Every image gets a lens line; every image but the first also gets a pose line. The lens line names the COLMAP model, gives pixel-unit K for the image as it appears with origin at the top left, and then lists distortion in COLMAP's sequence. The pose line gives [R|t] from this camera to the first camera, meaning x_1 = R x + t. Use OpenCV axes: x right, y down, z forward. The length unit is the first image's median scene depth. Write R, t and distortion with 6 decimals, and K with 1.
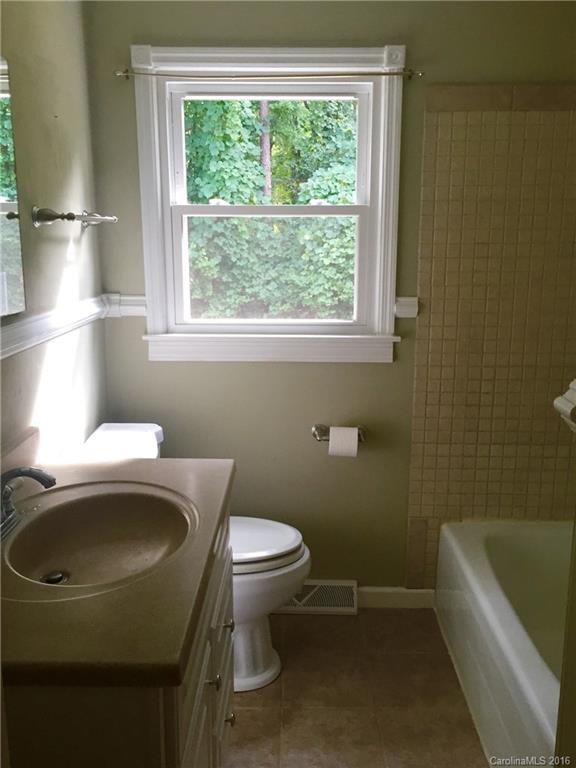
lens RADIAL K [[648.5, 0, 288.0], [0, 648.5, 384.0], [0, 0, 1]] dist [0.032917, -0.003332]
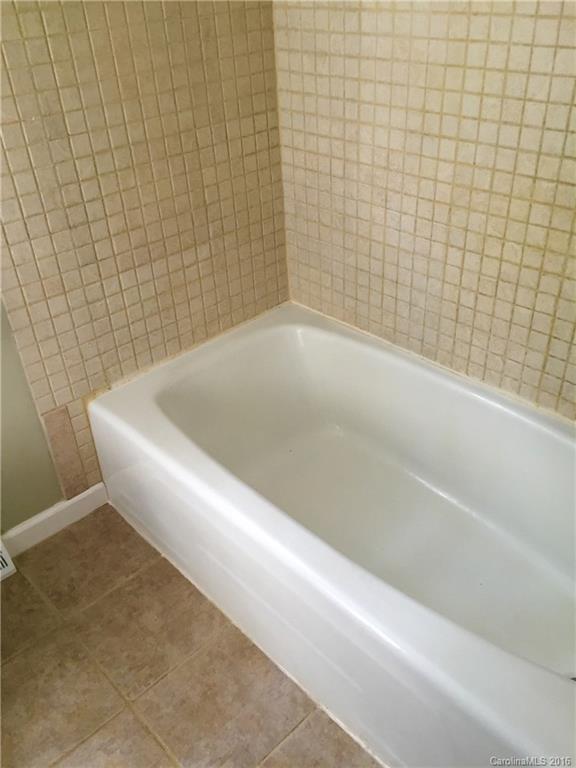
lens RADIAL K [[648.5, 0, 288.0], [0, 648.5, 384.0], [0, 0, 1]] dist [0.032917, -0.003332]
pose [[0.708703, -0.421428, 0.565808, 0.002186], [0.189143, 0.886123, 0.423096, -0.060247], [-0.679680, -0.192831, 0.707709, 0.372999]]
